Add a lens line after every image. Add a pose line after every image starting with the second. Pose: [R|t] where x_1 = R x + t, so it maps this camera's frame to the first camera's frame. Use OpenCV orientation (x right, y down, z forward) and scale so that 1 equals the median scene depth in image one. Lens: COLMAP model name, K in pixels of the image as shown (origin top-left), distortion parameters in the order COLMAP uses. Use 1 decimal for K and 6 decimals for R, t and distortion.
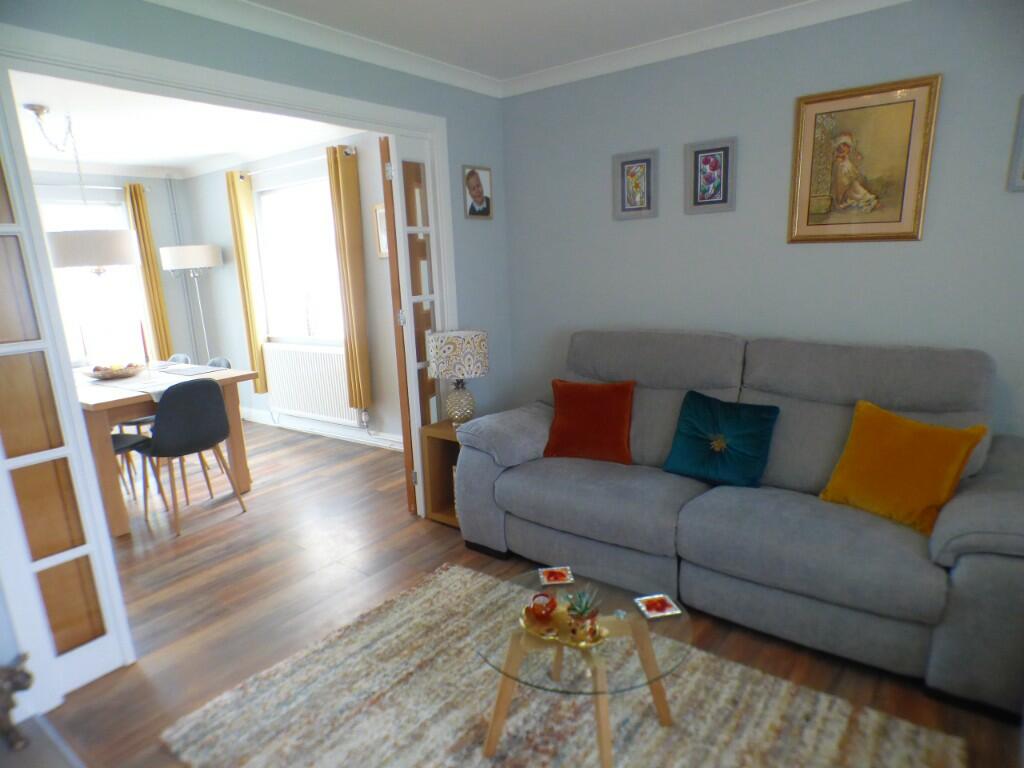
lens RADIAL K [[613.1, 0, 506.7], [0, 613.1, 385.2], [0, 0, 1]] dist [0.002197, 0.001068]
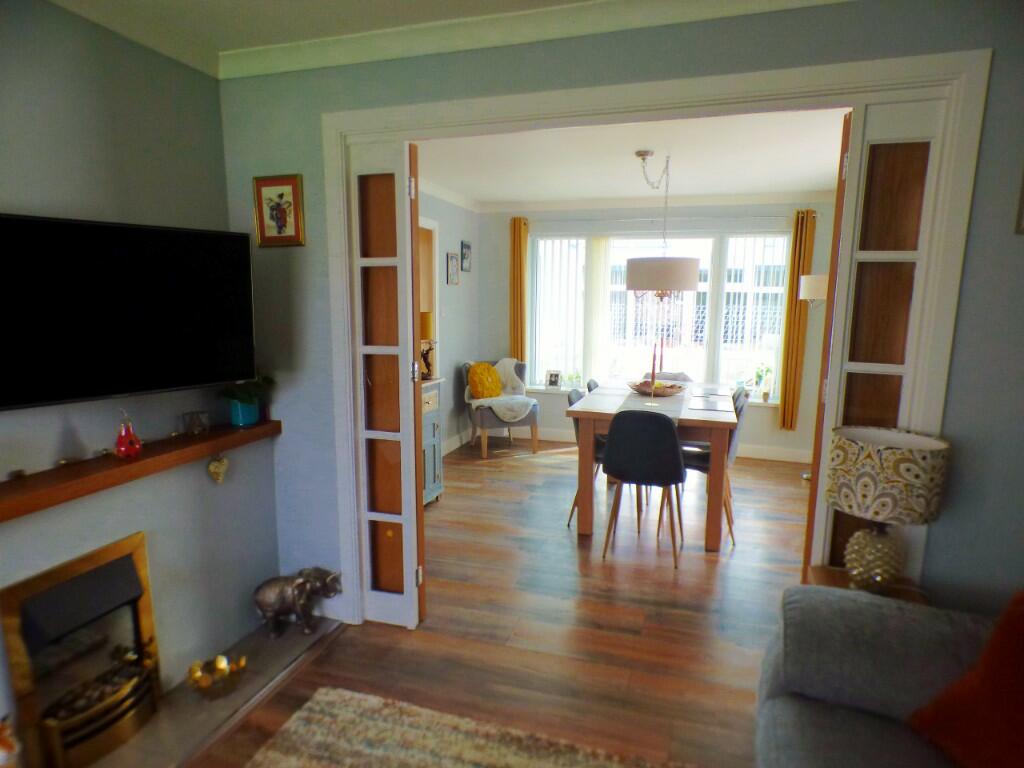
lens RADIAL K [[613.1, 0, 506.7], [0, 613.1, 385.2], [0, 0, 1]] dist [0.002197, 0.001068]
pose [[0.344147, 0.182123, -0.921083, 0.323744], [-0.216815, 0.969908, 0.110768, -0.121494], [0.913539, 0.161584, 0.373278, 0.479542]]
